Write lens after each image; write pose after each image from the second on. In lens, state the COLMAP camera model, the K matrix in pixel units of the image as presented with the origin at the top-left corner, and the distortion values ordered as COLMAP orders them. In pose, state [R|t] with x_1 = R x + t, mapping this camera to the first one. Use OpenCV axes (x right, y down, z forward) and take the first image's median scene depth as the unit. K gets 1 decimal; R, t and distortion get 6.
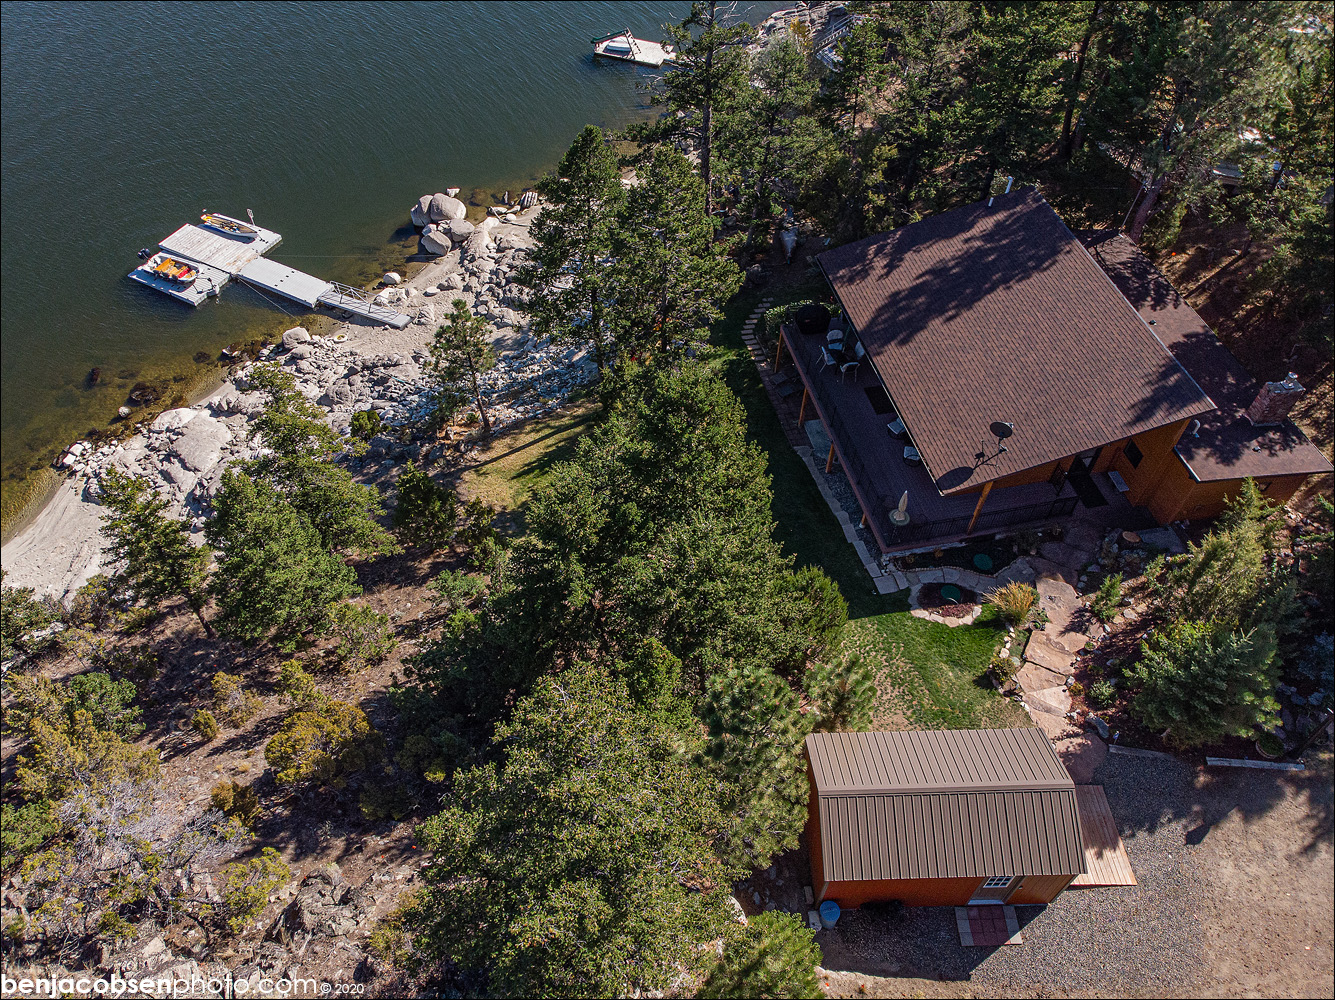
lens RADIAL K [[993.1, 0, 639.0], [0, 993.1, 474.6], [0, 0, 1]] dist [0.002939, 0.000417]
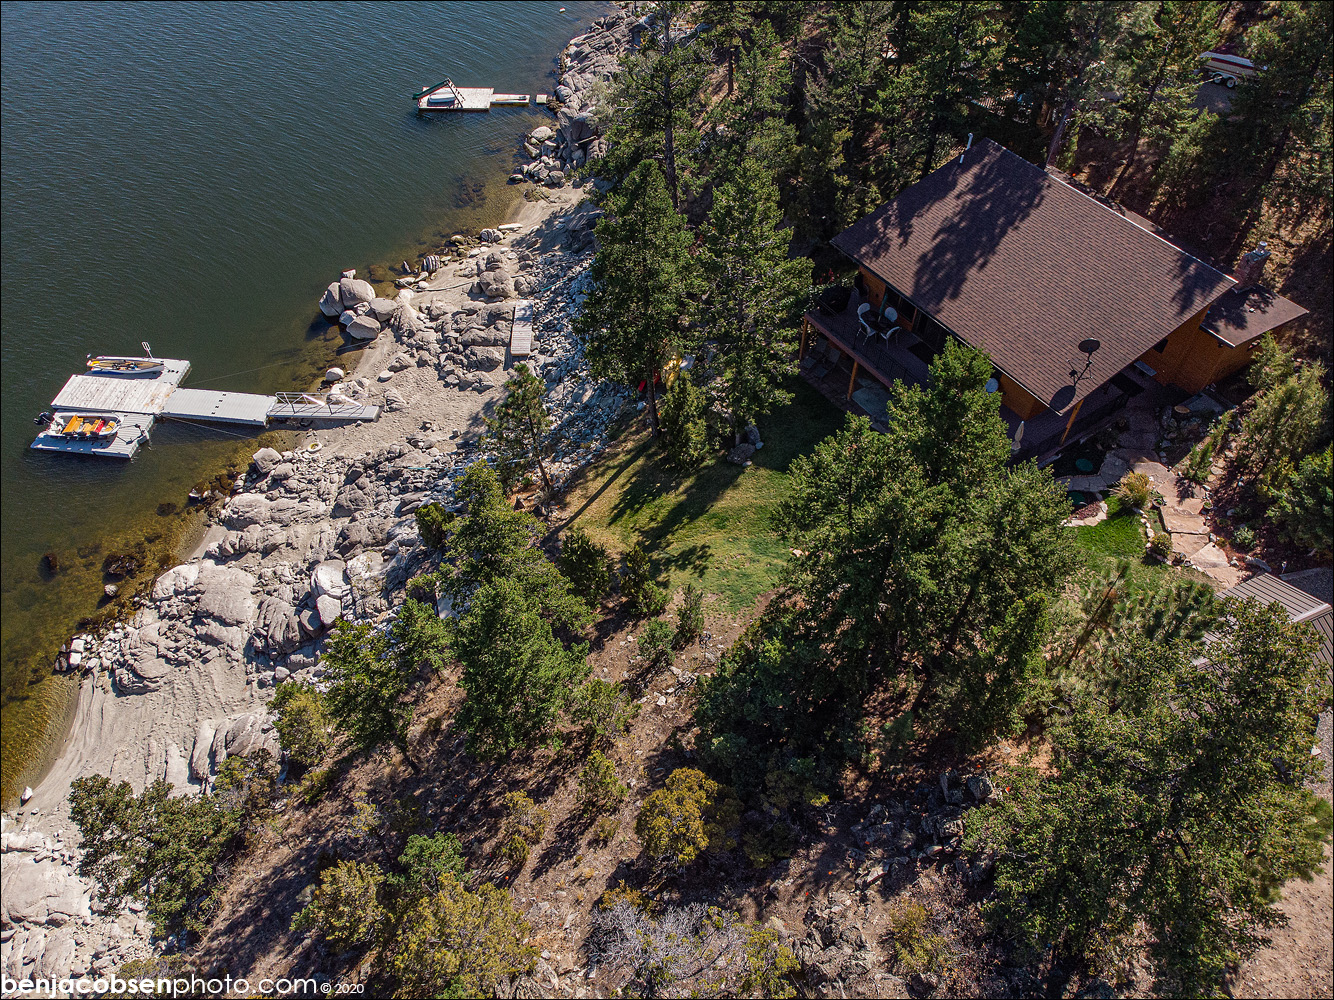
lens RADIAL K [[955.6, 0, 668.9], [0, 955.6, 496.9], [0, 0, 1]] dist [0.000371, 0.000083]
pose [[0.926460, -0.286392, 0.244236, -0.236954], [0.284109, 0.957720, 0.045315, -0.039472], [-0.246888, 0.027407, 0.968656, 0.039622]]
